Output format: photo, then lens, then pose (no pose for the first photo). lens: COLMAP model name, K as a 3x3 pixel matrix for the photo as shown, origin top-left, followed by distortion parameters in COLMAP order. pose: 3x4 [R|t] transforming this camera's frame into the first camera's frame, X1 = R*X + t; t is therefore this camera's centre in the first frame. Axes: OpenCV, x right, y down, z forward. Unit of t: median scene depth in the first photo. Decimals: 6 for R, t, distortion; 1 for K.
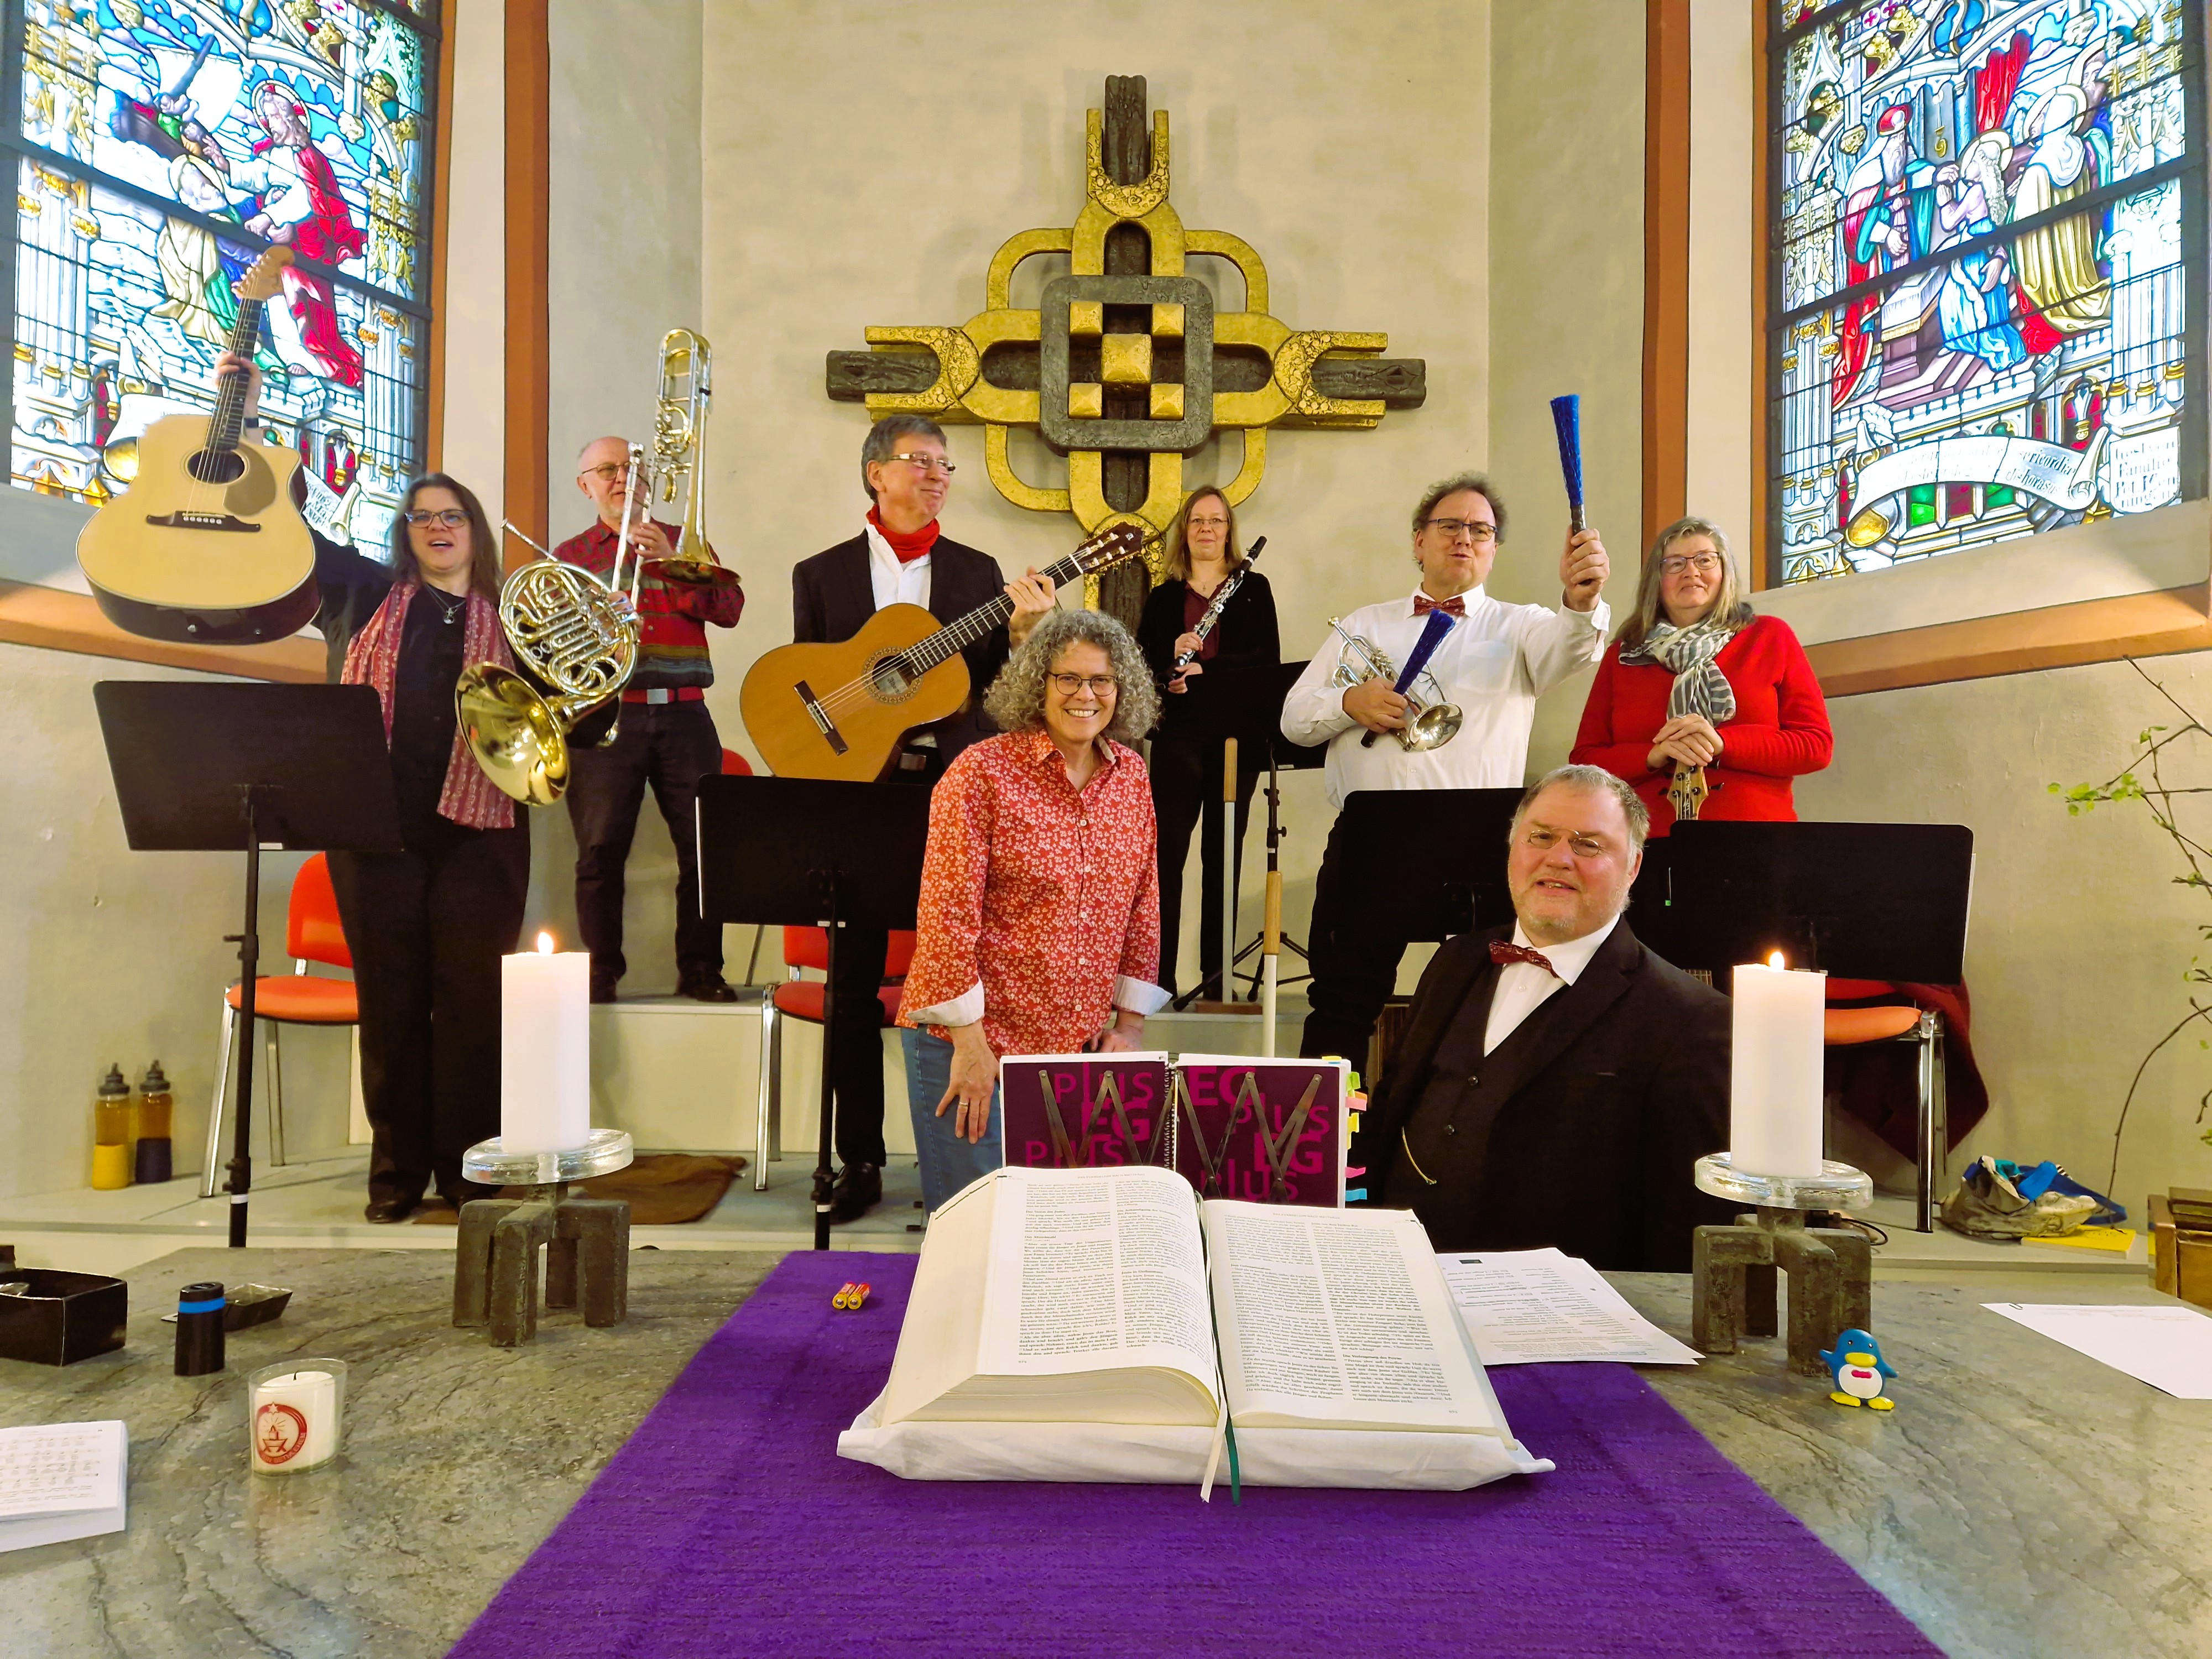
lens RADIAL K [[1710.3, 0, 1083.9], [0, 1710.3, 820.6], [0, 0, 1]] dist [0.040927, -0.023670]
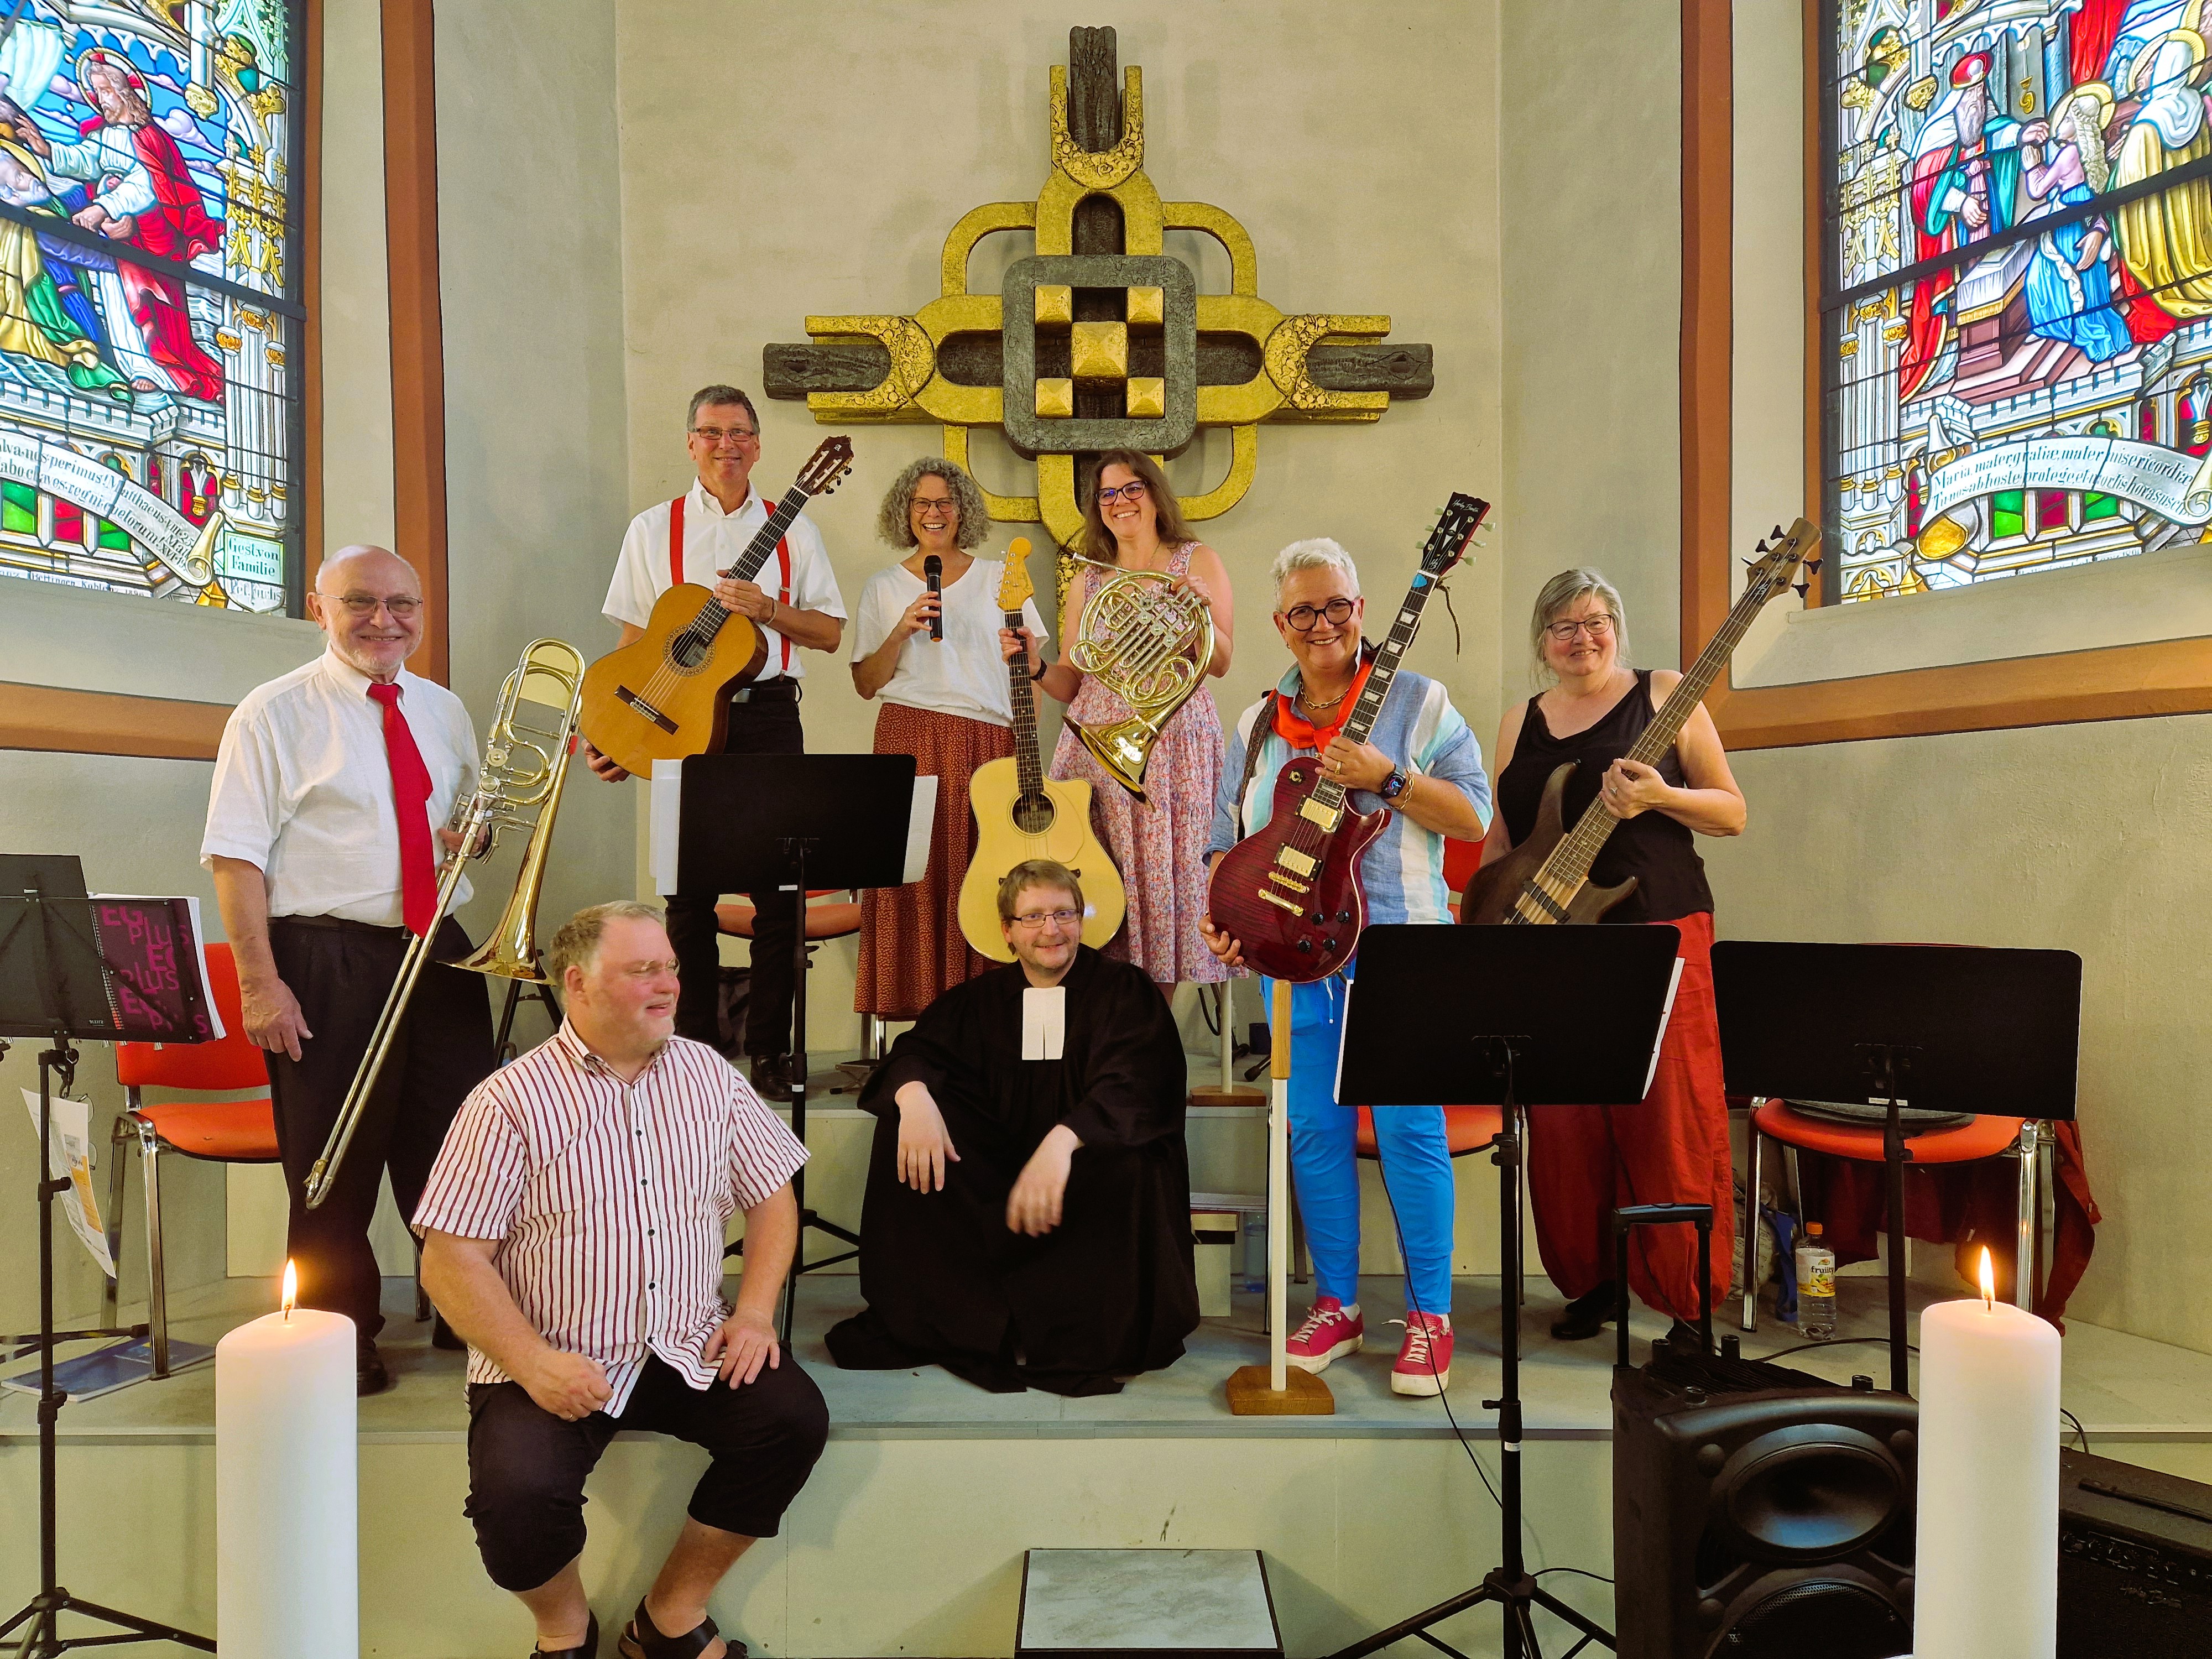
lens RADIAL K [[1710.3, 0, 1086.3], [0, 1710.3, 819.9], [0, 0, 1]] dist [0.040927, -0.023670]
pose [[0.999760, -0.018103, 0.012300, 0.002886], [0.017733, 0.999407, 0.029527, -0.055916], [-0.012828, -0.029301, 0.999488, 0.110708]]
